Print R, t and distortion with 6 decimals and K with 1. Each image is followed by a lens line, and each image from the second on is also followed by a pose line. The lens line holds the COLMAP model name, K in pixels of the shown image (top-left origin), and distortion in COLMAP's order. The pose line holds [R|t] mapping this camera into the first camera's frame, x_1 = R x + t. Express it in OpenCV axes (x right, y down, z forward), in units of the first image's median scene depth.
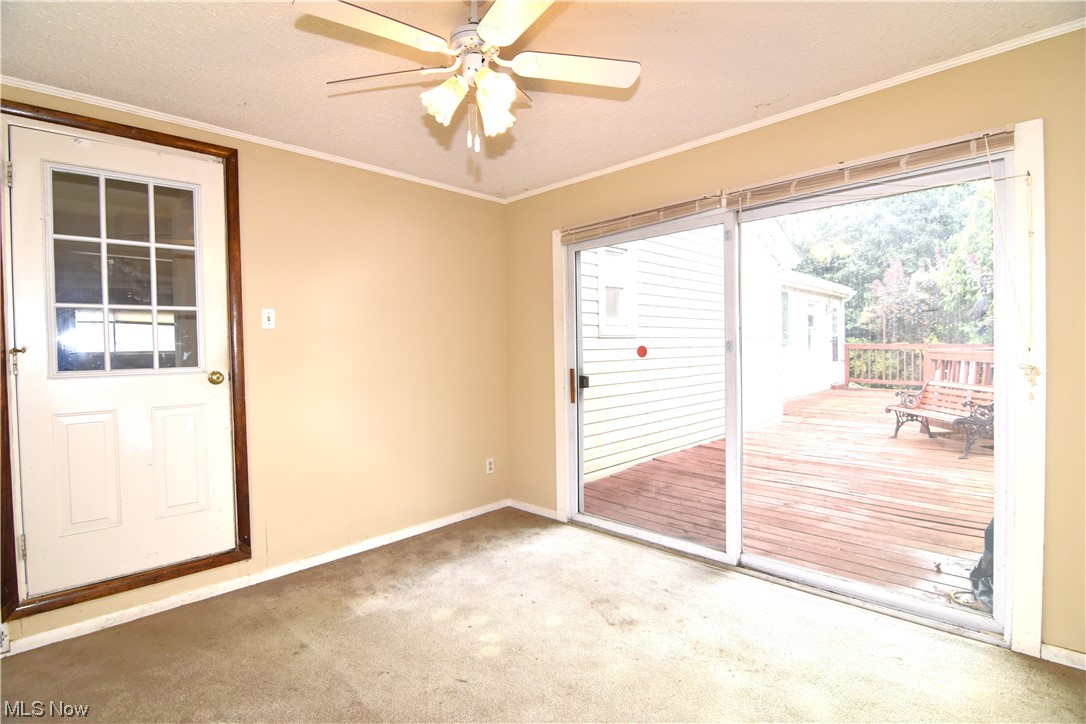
lens RADIAL K [[527.1, 0, 546.2], [0, 527.1, 356.4], [0, 0, 1]] dist [-0.016636, -0.004388]
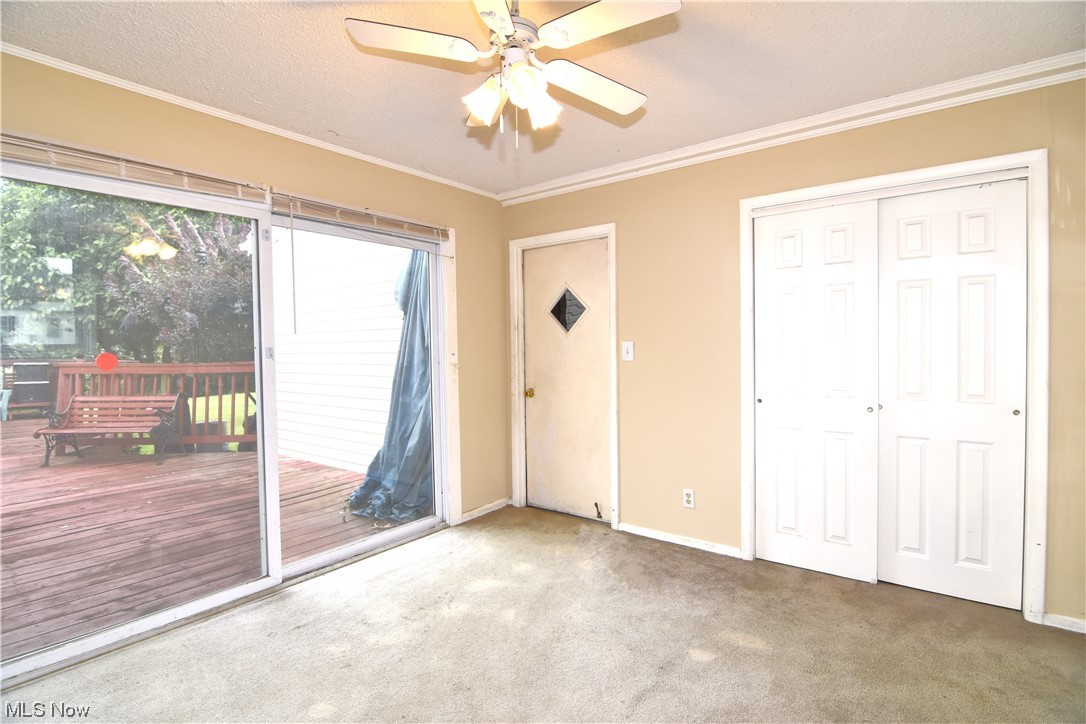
lens RADIAL K [[527.1, 0, 550.8], [0, 527.1, 359.3], [0, 0, 1]] dist [-0.016636, -0.004388]
pose [[-0.136172, -0.002186, 0.990683, -0.468336], [0.031331, 0.999488, 0.006512, 0.000884], [-0.990190, 0.031926, -0.136034, 0.456611]]
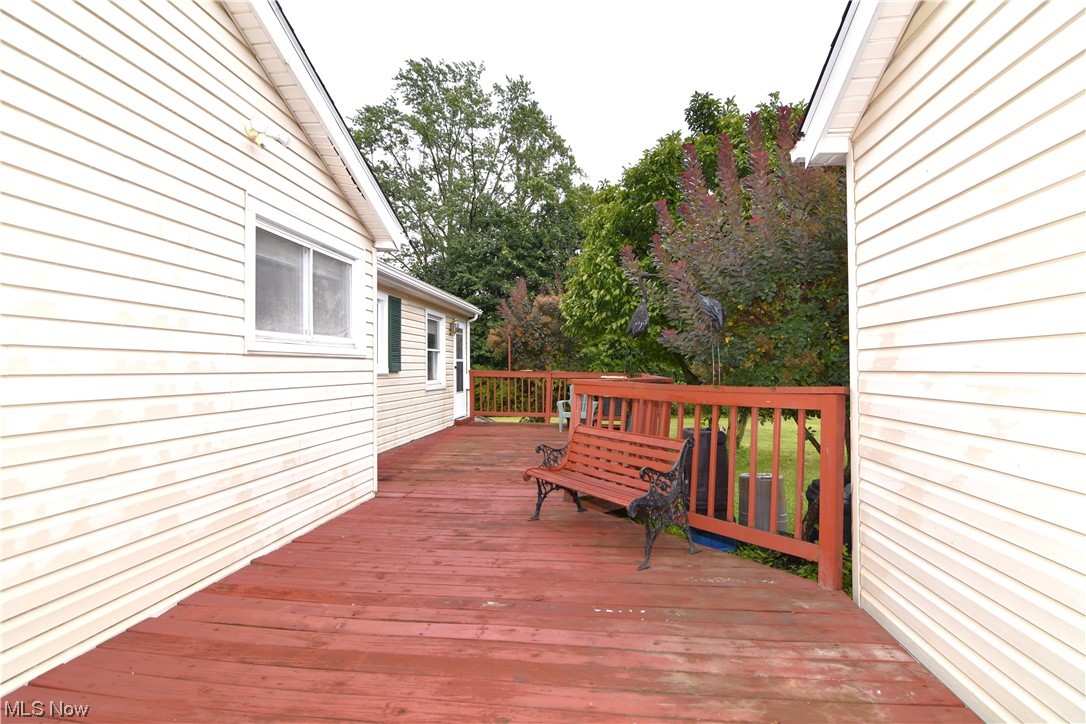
lens RADIAL K [[527.1, 0, 546.6], [0, 527.1, 364.7], [0, 0, 1]] dist [-0.016636, -0.004388]
pose [[0.791501, 0.011561, 0.611058, 0.452795], [0.009427, 0.999471, -0.031121, -0.021238], [-0.611095, 0.030393, 0.790974, 0.766807]]
